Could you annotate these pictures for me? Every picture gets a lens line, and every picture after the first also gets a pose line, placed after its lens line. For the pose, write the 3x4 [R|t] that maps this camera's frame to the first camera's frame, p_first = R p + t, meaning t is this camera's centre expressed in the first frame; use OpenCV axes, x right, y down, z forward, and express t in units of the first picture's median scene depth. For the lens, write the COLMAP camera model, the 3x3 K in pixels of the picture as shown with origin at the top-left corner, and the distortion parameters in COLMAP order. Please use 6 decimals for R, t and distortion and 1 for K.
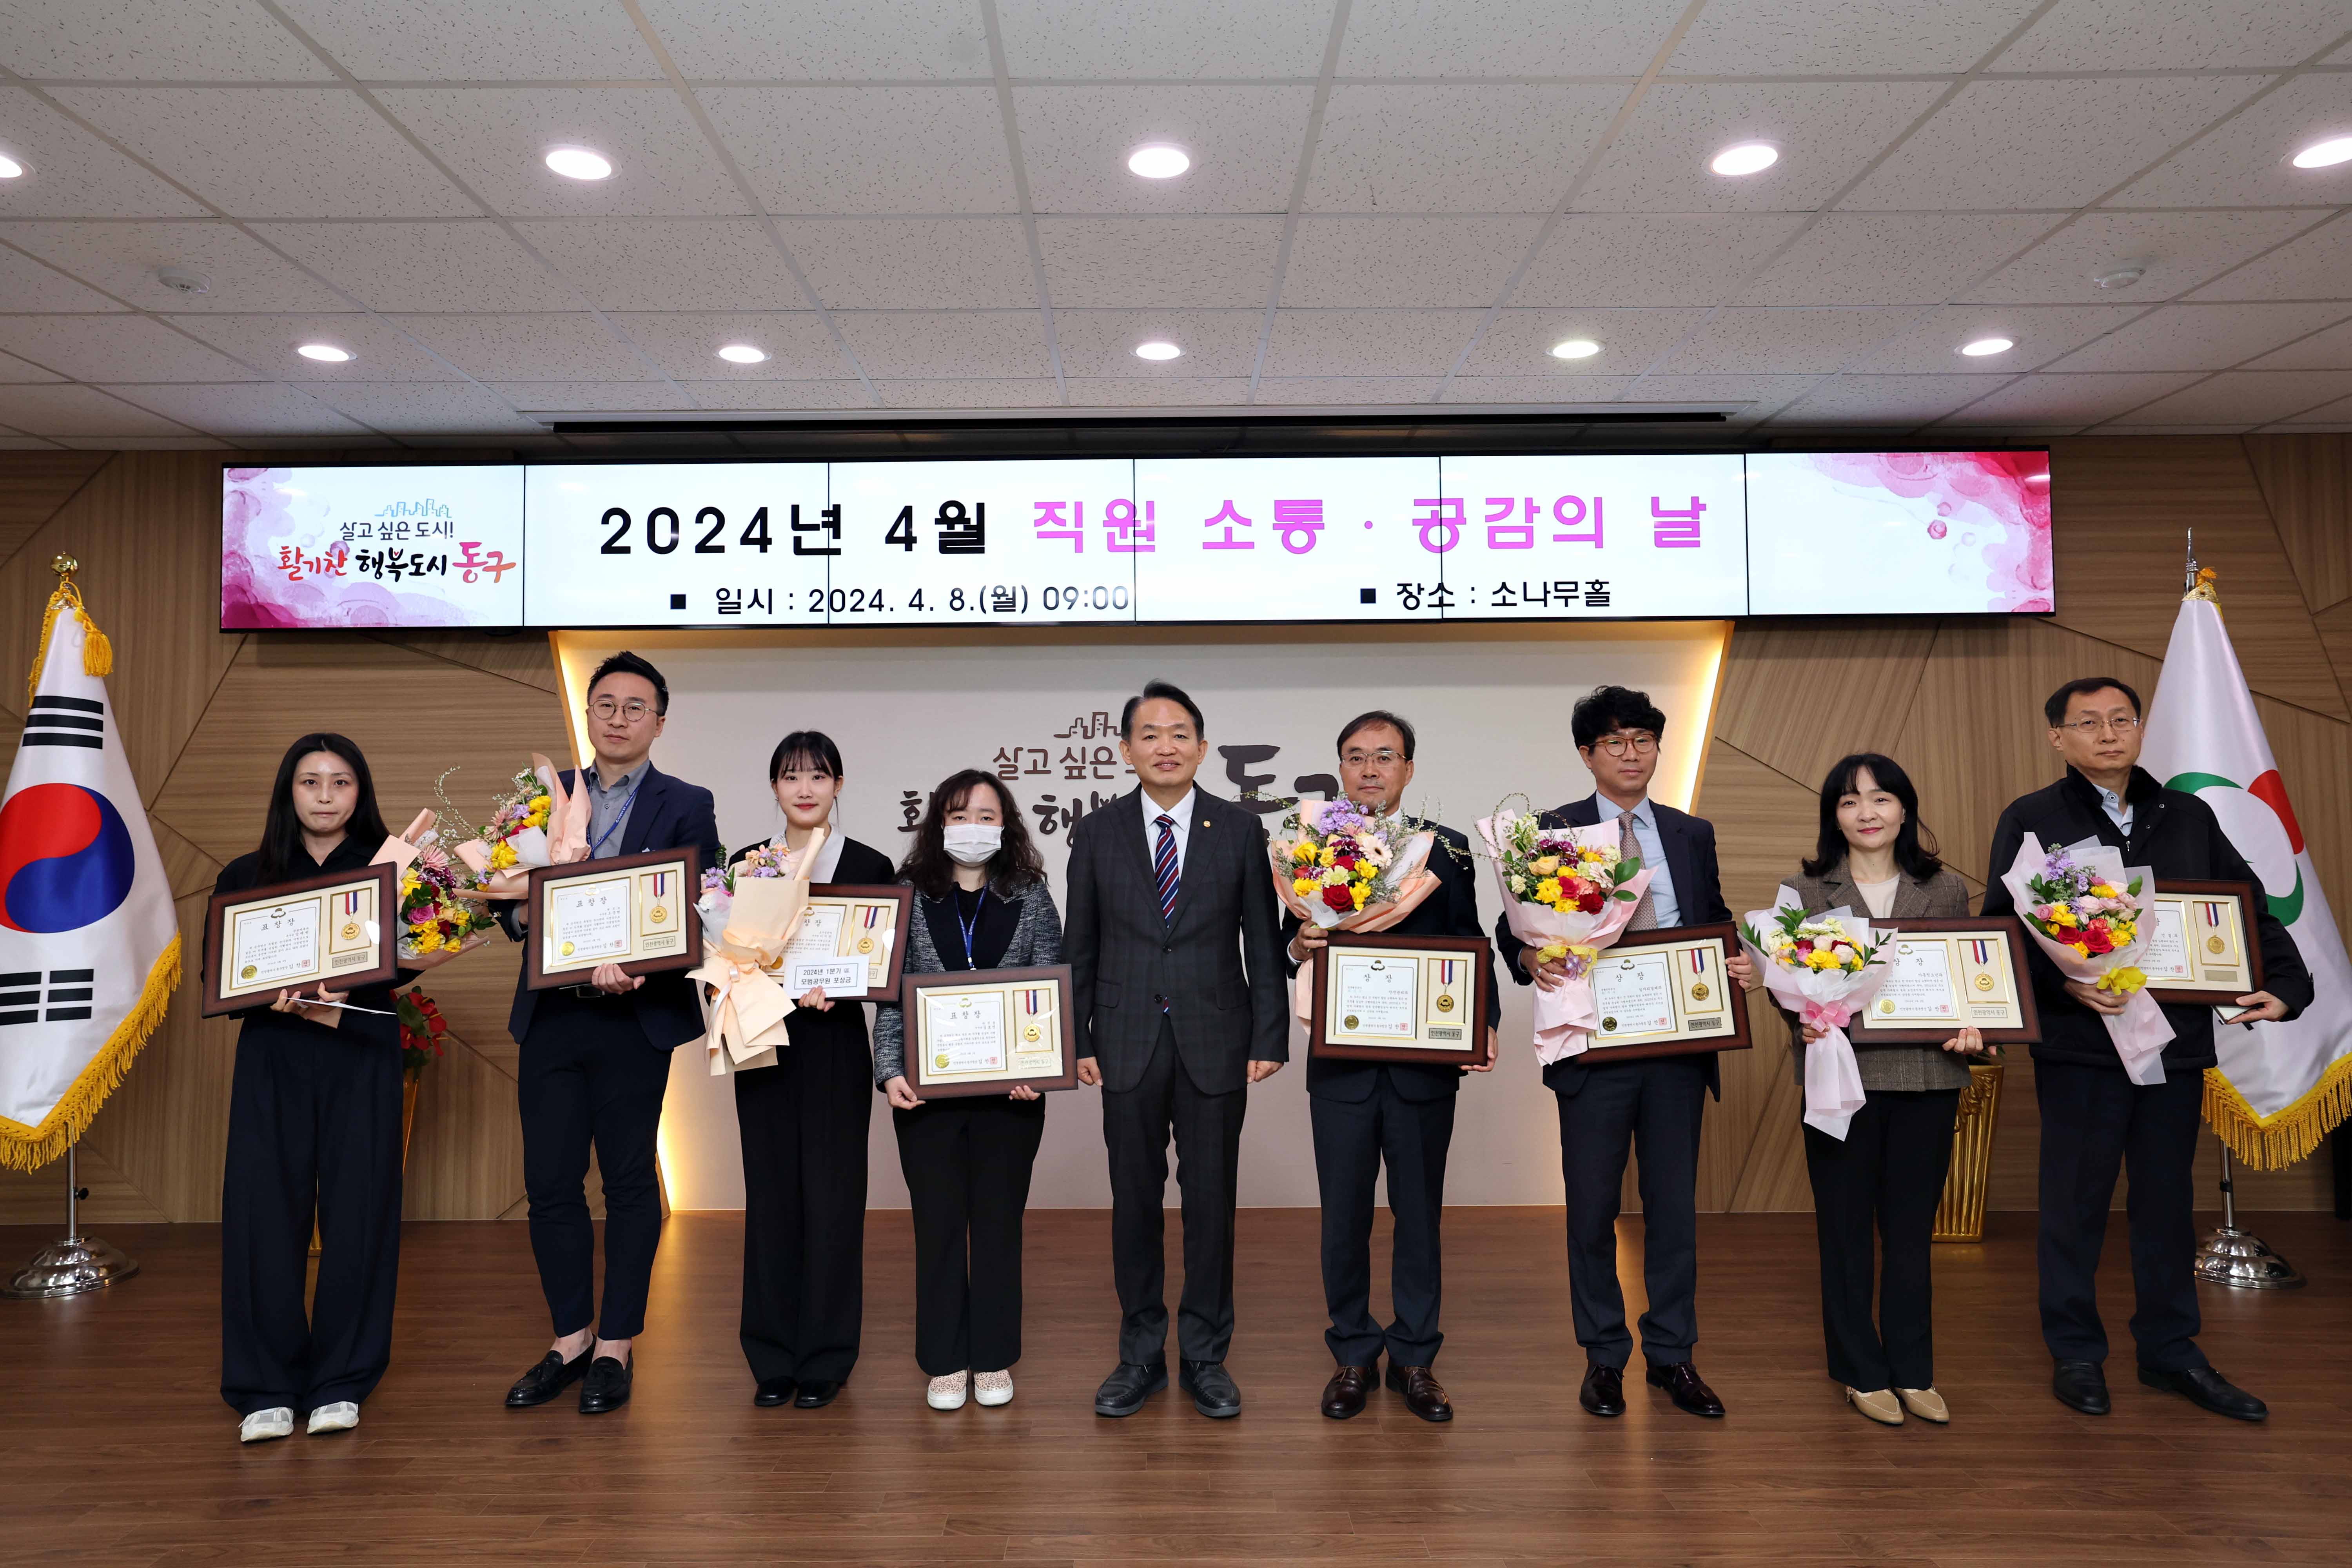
lens RADIAL K [[1481.5, 0, 1166.9], [0, 1481.5, 744.2], [0, 0, 1]] dist [-0.011448, 0.015712]
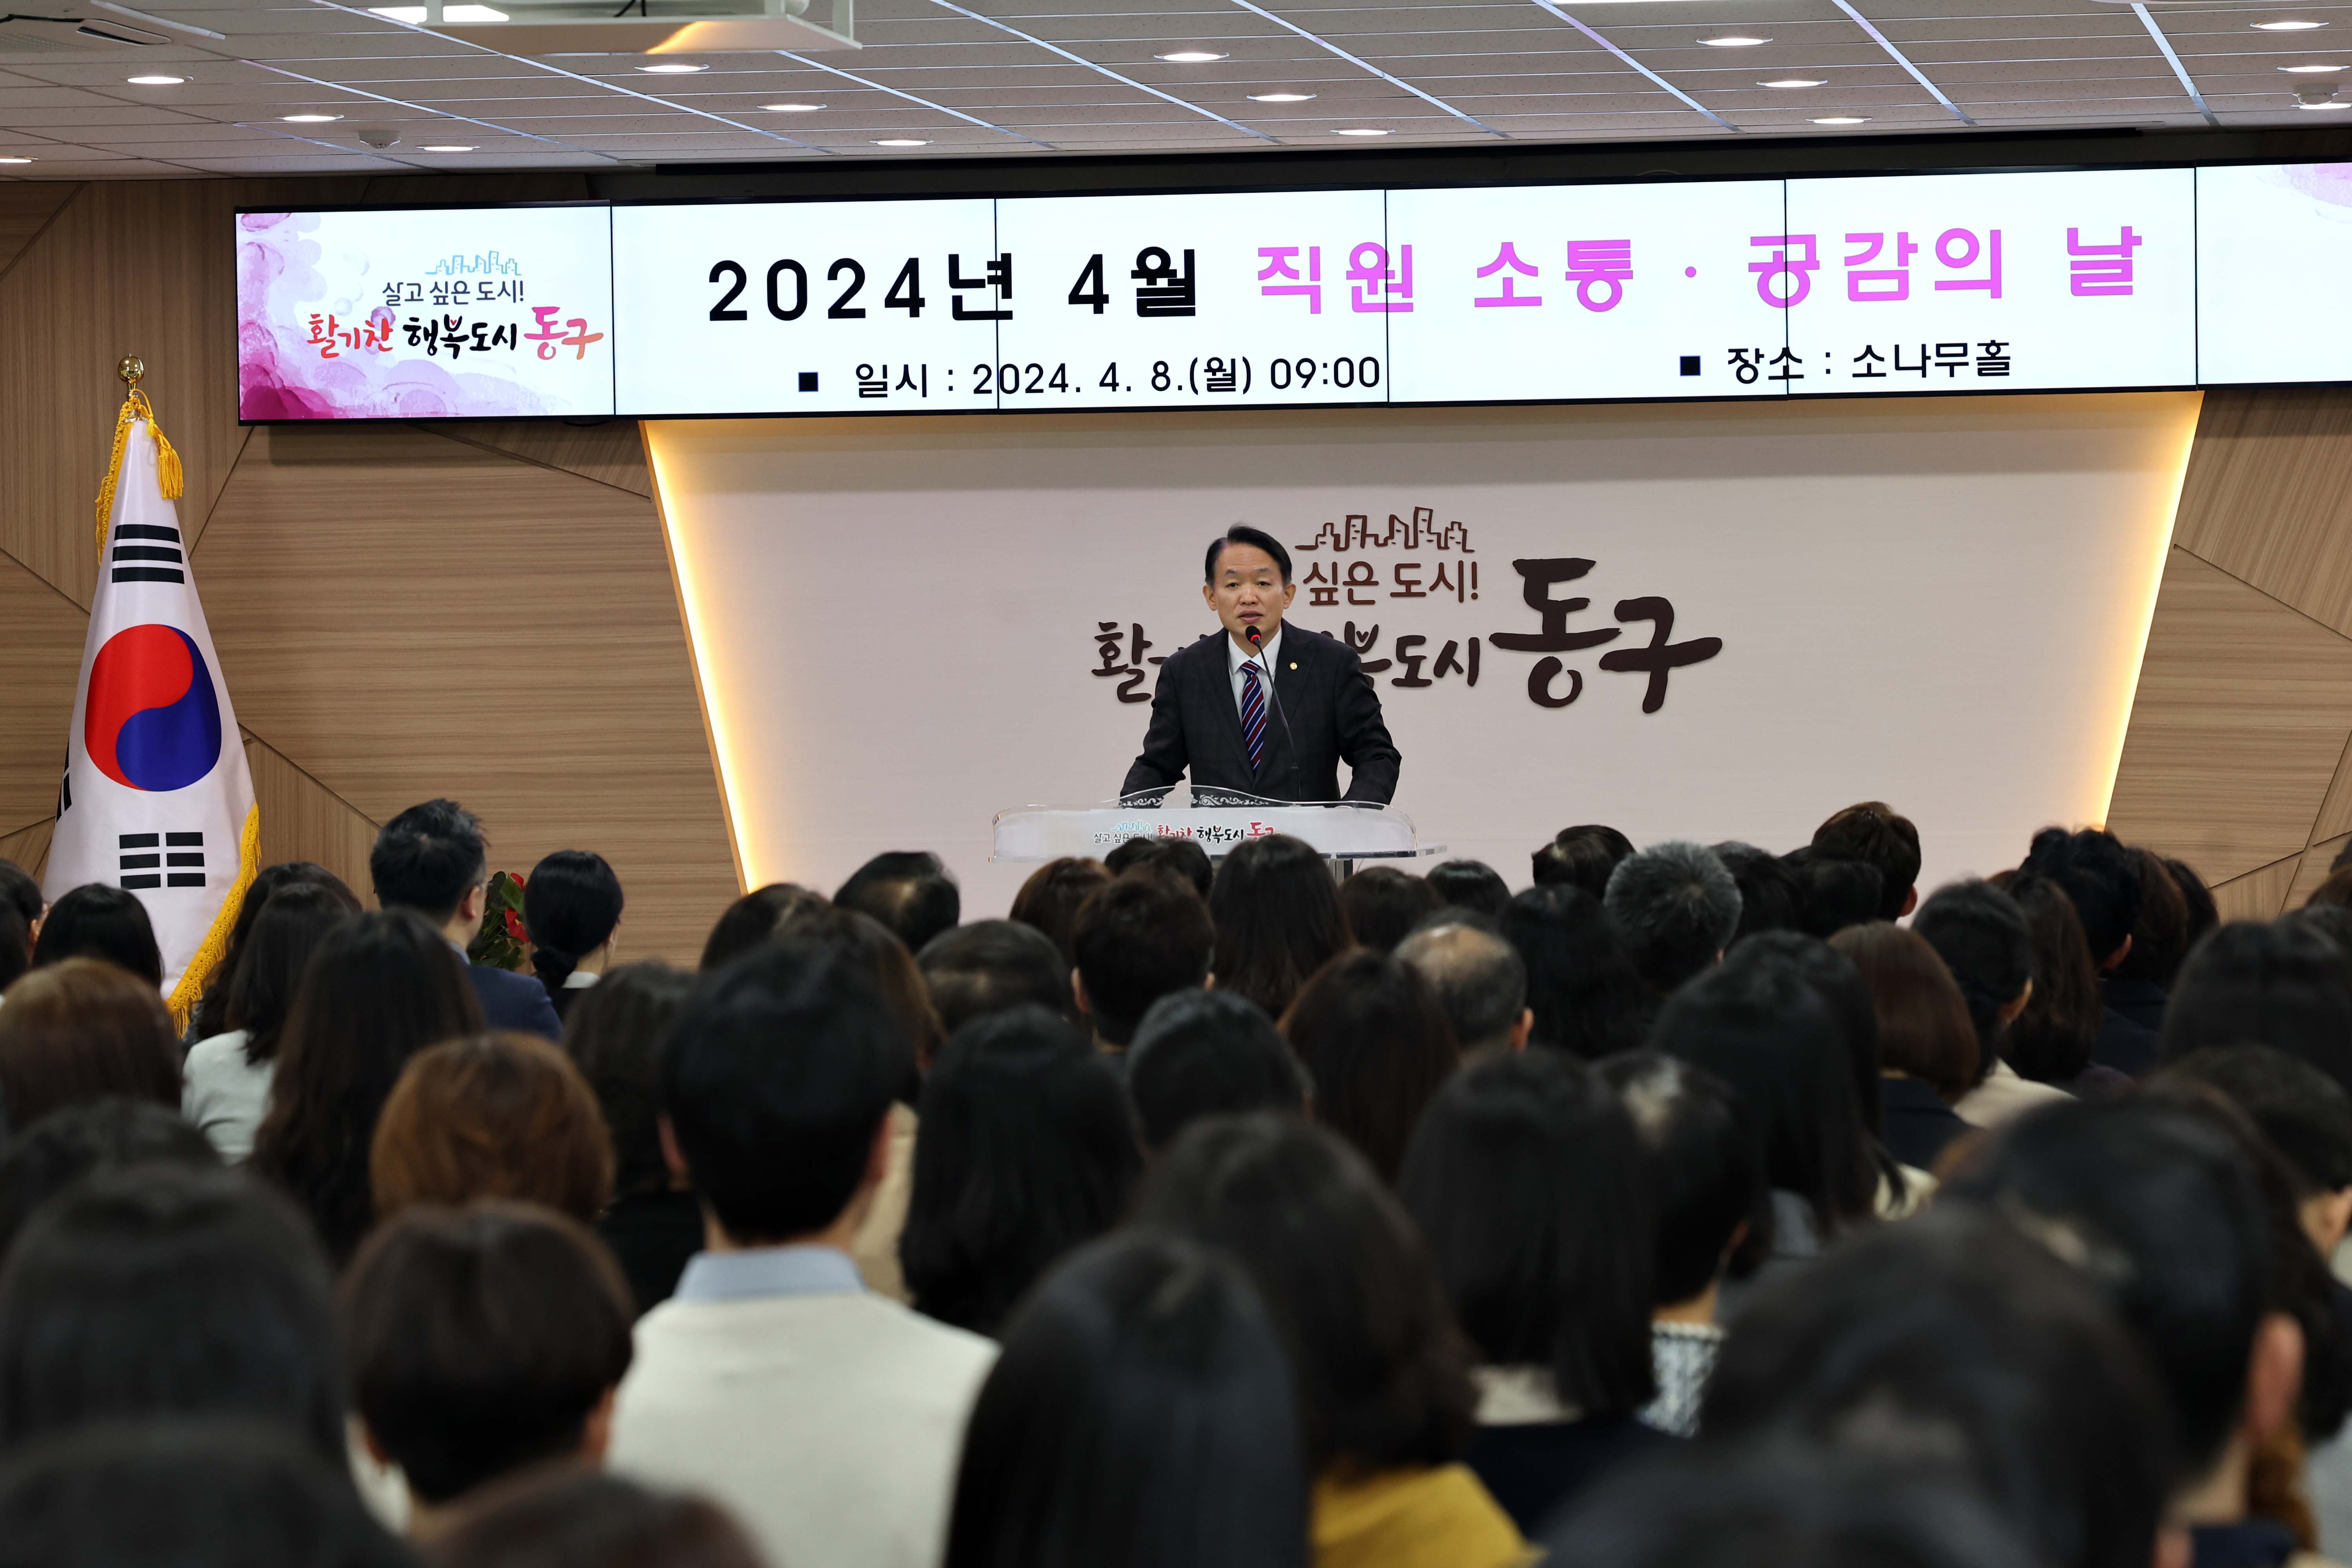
lens RADIAL K [[8493.7, 0, 1340.1], [0, 8493.7, 773.4], [0, 0, 1]] dist [0.204838, 0.000000]
pose [[0.985852, -0.000945, -0.167617, 0.692449], [0.012868, 0.997459, 0.070064, -0.200042], [0.167125, -0.071230, 0.983359, -3.354584]]
